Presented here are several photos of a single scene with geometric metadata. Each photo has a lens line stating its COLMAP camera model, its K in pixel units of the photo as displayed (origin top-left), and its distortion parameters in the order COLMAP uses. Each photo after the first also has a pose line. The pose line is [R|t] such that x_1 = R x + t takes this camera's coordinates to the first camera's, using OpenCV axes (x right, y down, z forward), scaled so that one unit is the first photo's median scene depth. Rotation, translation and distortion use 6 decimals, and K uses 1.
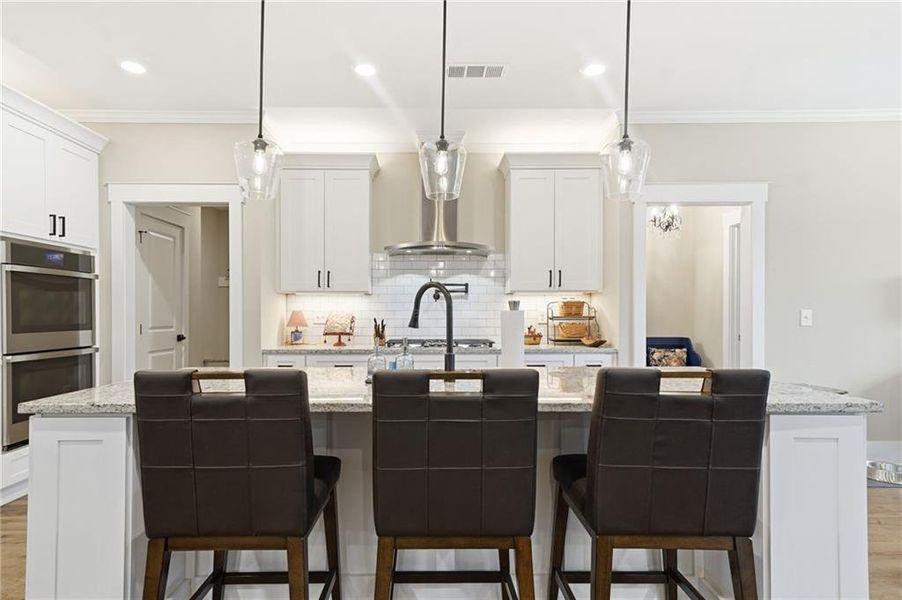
lens RADIAL K [[469.0, 0, 432.5], [0, 469.0, 312.2], [0, 0, 1]] dist [0.023506, 0.000774]
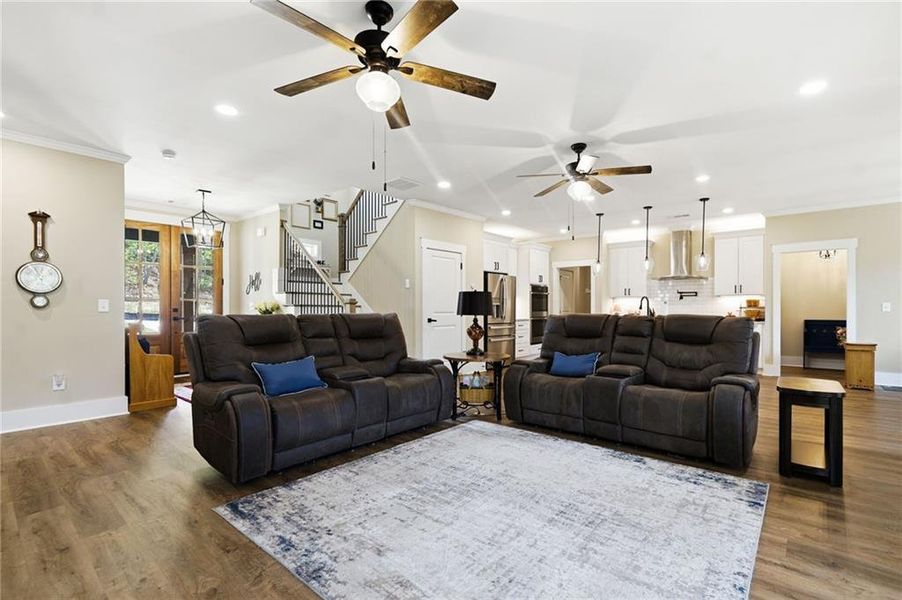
lens RADIAL K [[413.7, 0, 466.3], [0, 413.7, 311.1], [0, 0, 1]] dist [-0.000975, -0.000178]
pose [[0.765482, 0.006419, -0.643425, 0.564928], [0.001035, 0.999937, 0.011207, 0.005725], [0.643456, -0.009245, 0.765427, -1.308858]]
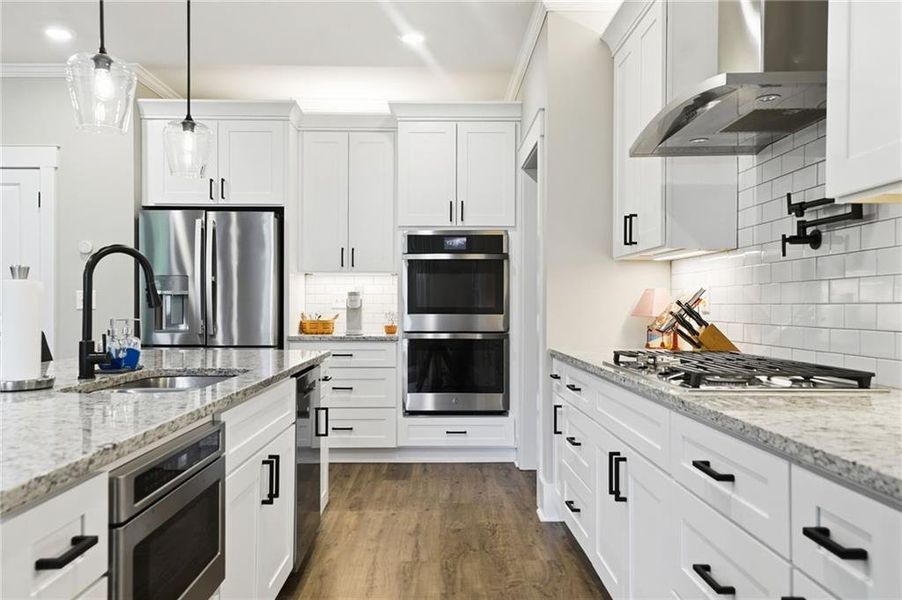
lens RADIAL K [[692.4, 0, 451.0], [0, 692.4, 300.0], [0, 0, 1]] dist [0.027737, 0.003533]
pose [[0.015434, -0.005494, -0.999866, 0.621060], [0.004263, 0.999976, -0.005428, 0.016455], [0.999872, -0.004179, 0.015457, 0.842924]]
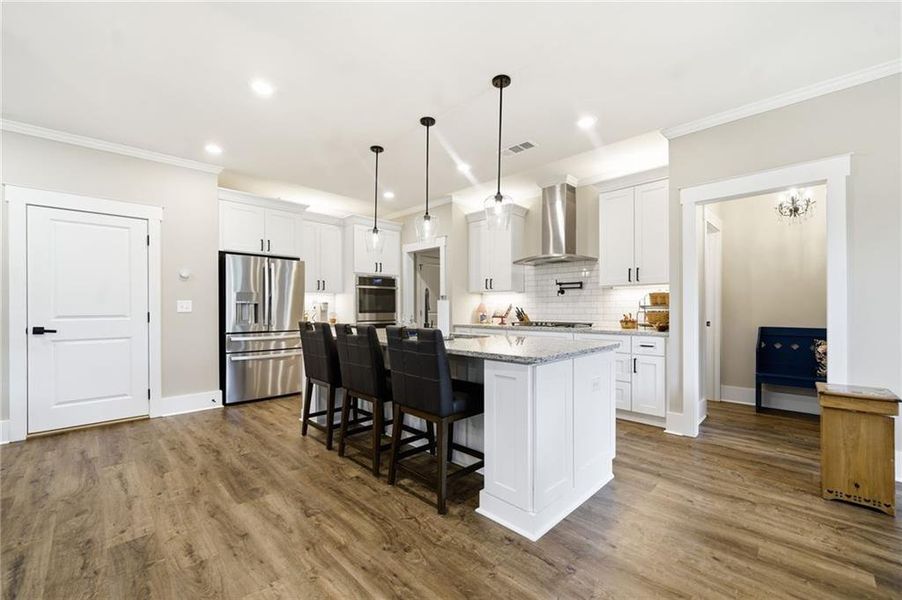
lens RADIAL K [[367.6, 0, 458.7], [0, 367.6, 308.5], [0, 0, 1]] dist [-0.001774, -0.000343]
pose [[0.712997, 0.001381, -0.701165, 0.659217], [0.004899, 0.999964, 0.006951, 0.008690], [0.701149, -0.008391, 0.712965, -0.007548]]
